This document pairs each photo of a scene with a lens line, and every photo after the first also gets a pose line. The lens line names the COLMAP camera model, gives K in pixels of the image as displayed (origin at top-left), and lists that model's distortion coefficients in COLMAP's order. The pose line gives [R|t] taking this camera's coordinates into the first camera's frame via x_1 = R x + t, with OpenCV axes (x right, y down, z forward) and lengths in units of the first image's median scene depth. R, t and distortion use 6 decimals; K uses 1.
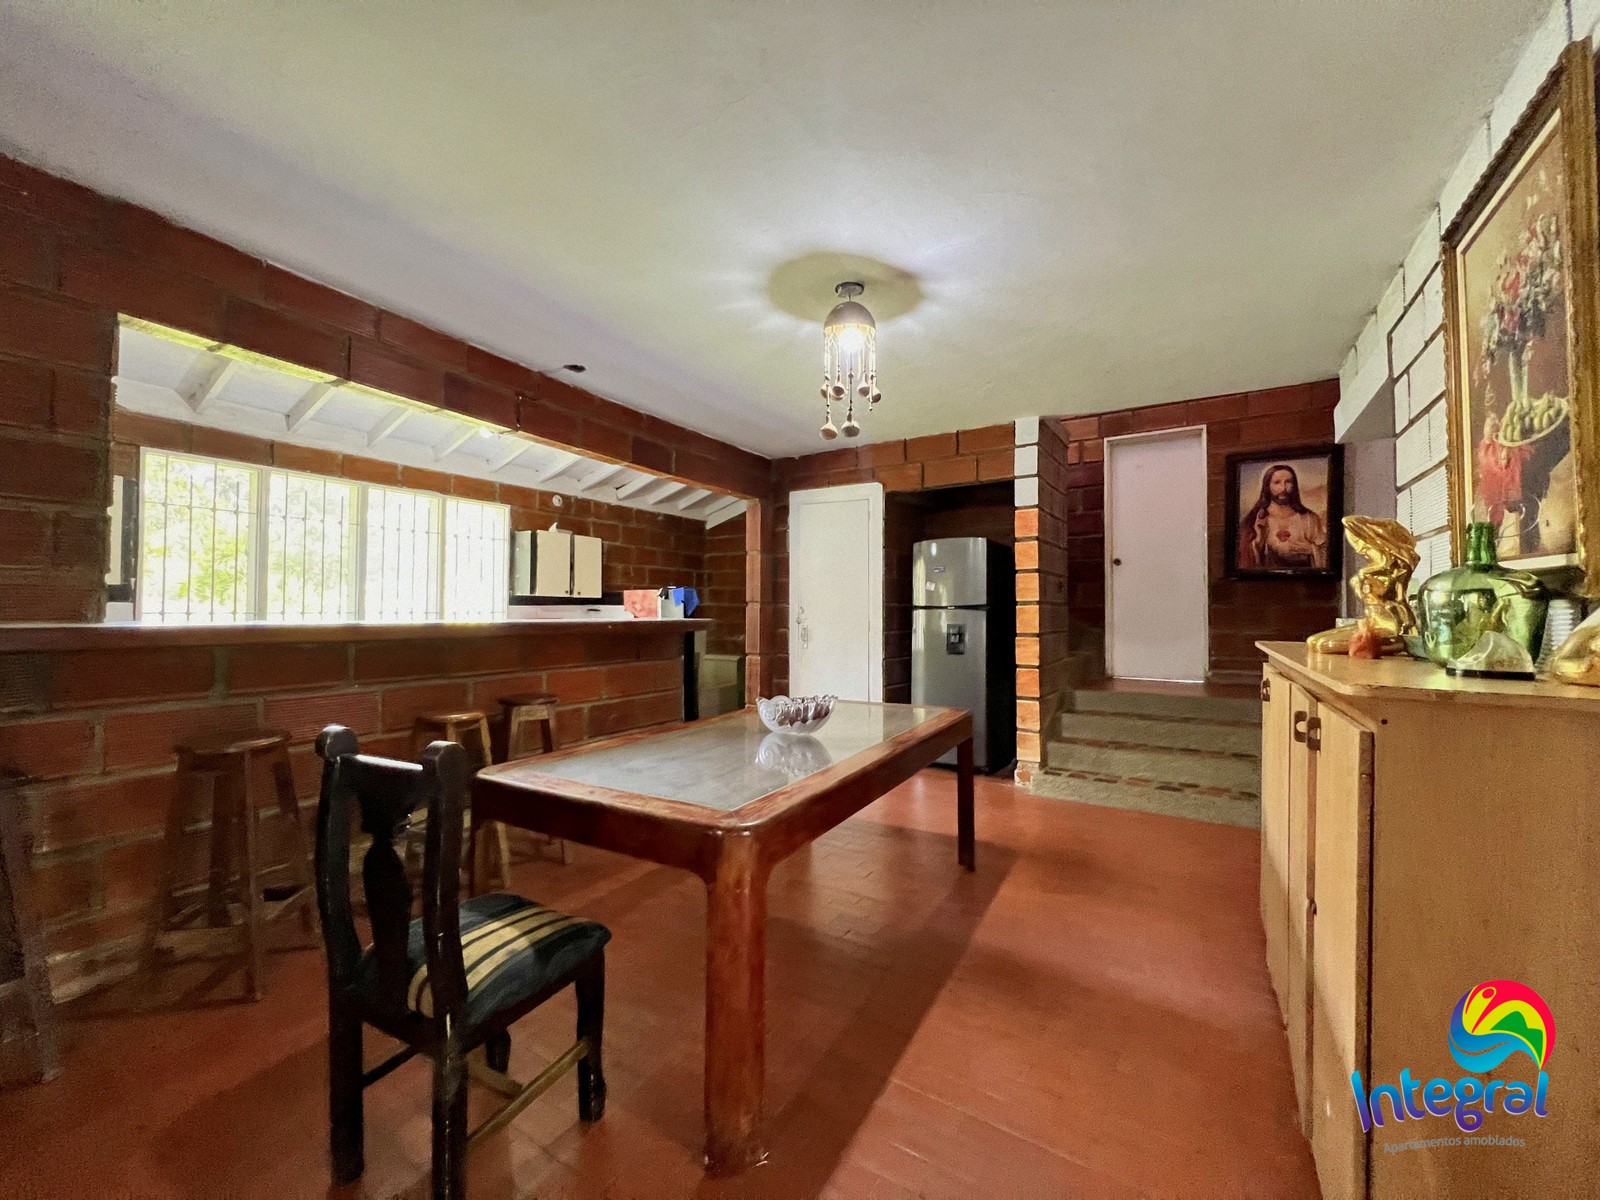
lens RADIAL K [[640.6, 0, 796.5], [0, 640.6, 598.8], [0, 0, 1]] dist [-0.001441, 0.000054]
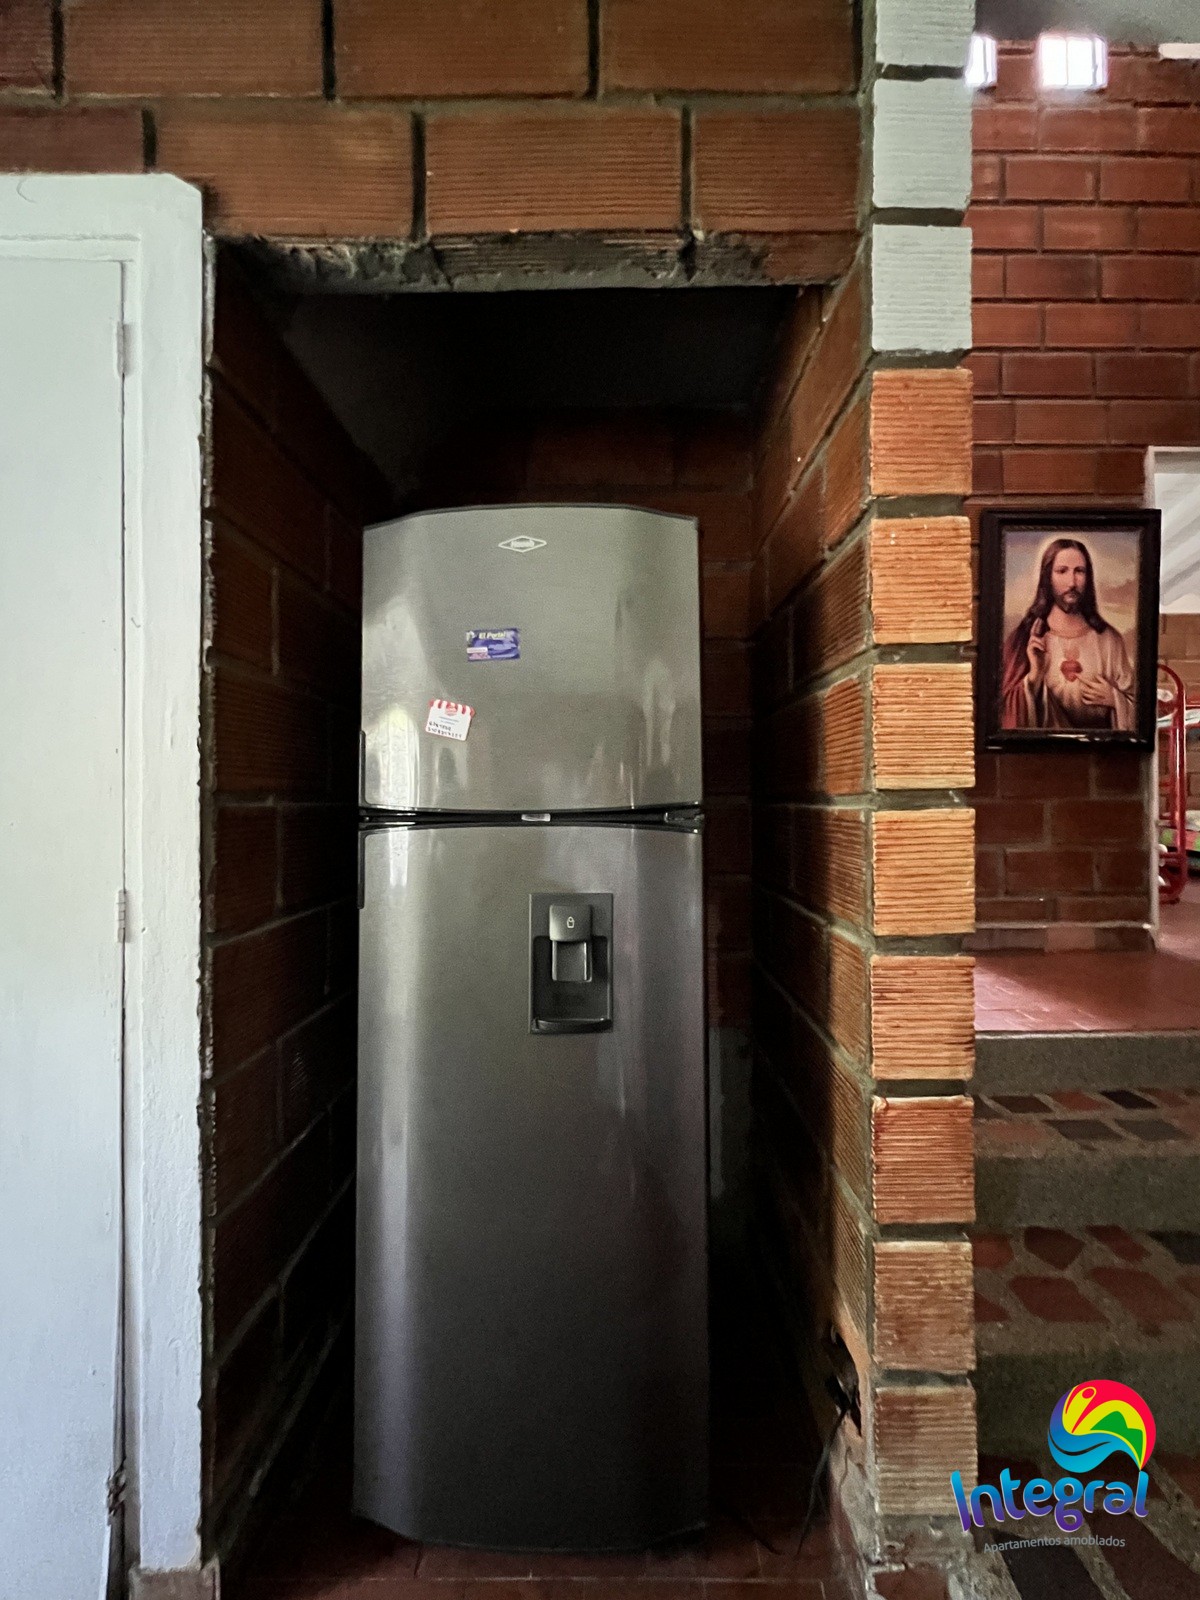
lens RADIAL K [[640.6, 0, 600.0], [0, 640.6, 800.0], [0, 0, 1]] dist [-0.001441, 0.000054]
pose [[0.836836, -0.006299, 0.547417, 0.128699], [-0.003962, 0.999838, 0.017561, 0.003600], [-0.547439, -0.016865, 0.836676, 0.766878]]
